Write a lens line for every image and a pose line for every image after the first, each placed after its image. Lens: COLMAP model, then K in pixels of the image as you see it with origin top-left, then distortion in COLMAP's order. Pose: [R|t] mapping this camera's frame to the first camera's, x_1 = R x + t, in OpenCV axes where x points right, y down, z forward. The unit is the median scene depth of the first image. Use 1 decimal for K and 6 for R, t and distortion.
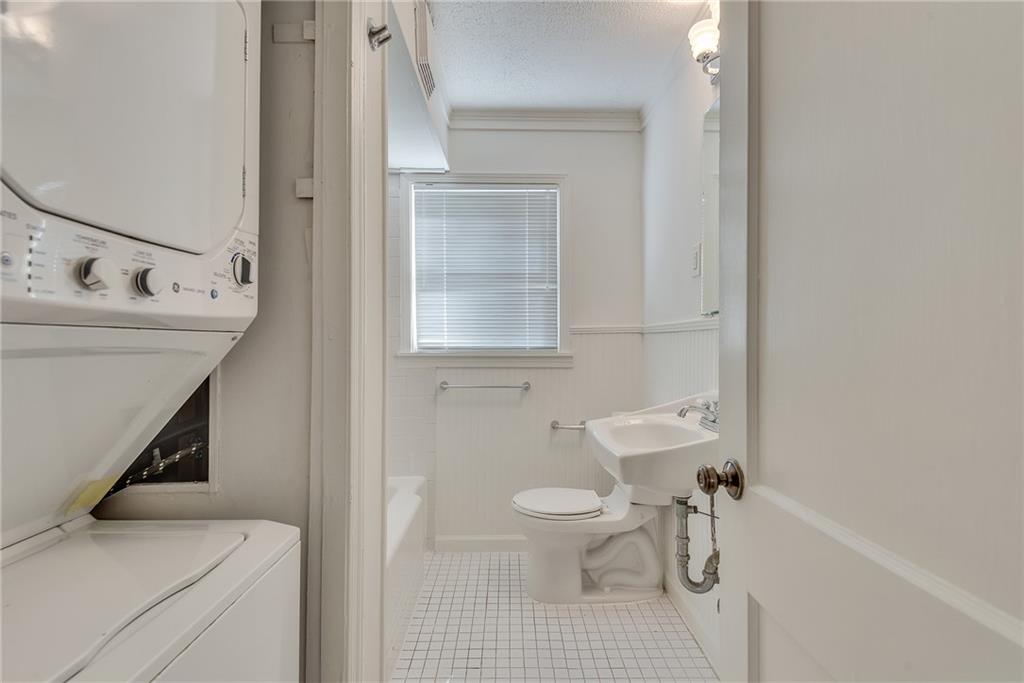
lens RADIAL K [[476.5, 0, 518.5], [0, 476.5, 341.6], [0, 0, 1]] dist [0.027264, -0.001239]
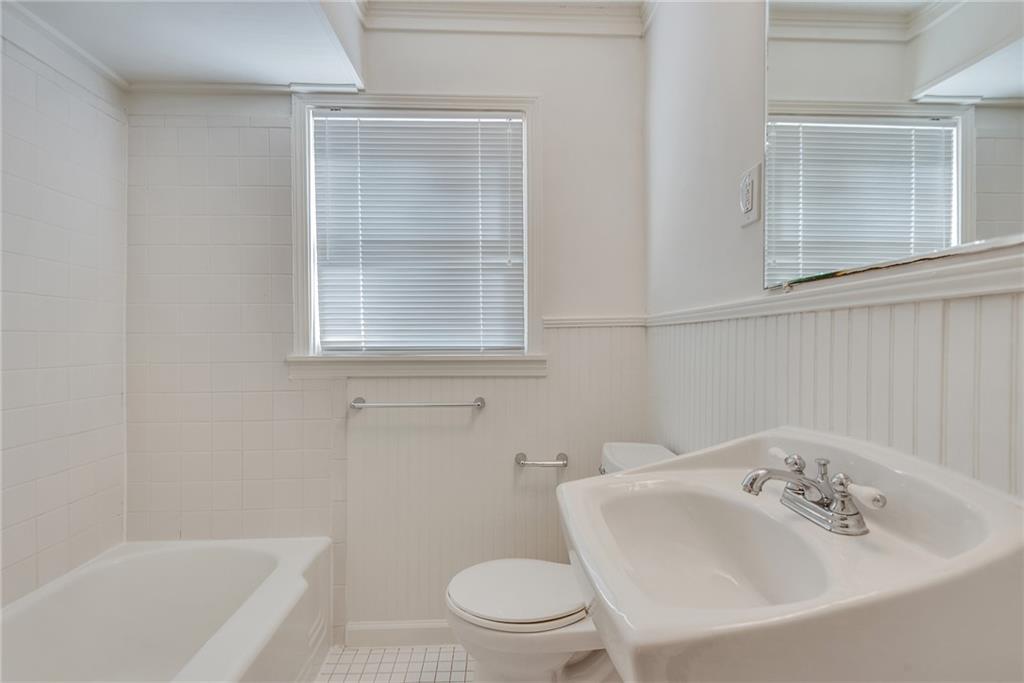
lens RADIAL K [[476.5, 0, 509.8], [0, 476.5, 342.5], [0, 0, 1]] dist [0.027264, -0.001239]
pose [[0.999971, -0.003277, 0.006896, 0.056773], [0.003252, 0.999988, 0.003607, 0.002178], [-0.006908, -0.003585, 0.999970, 0.308797]]
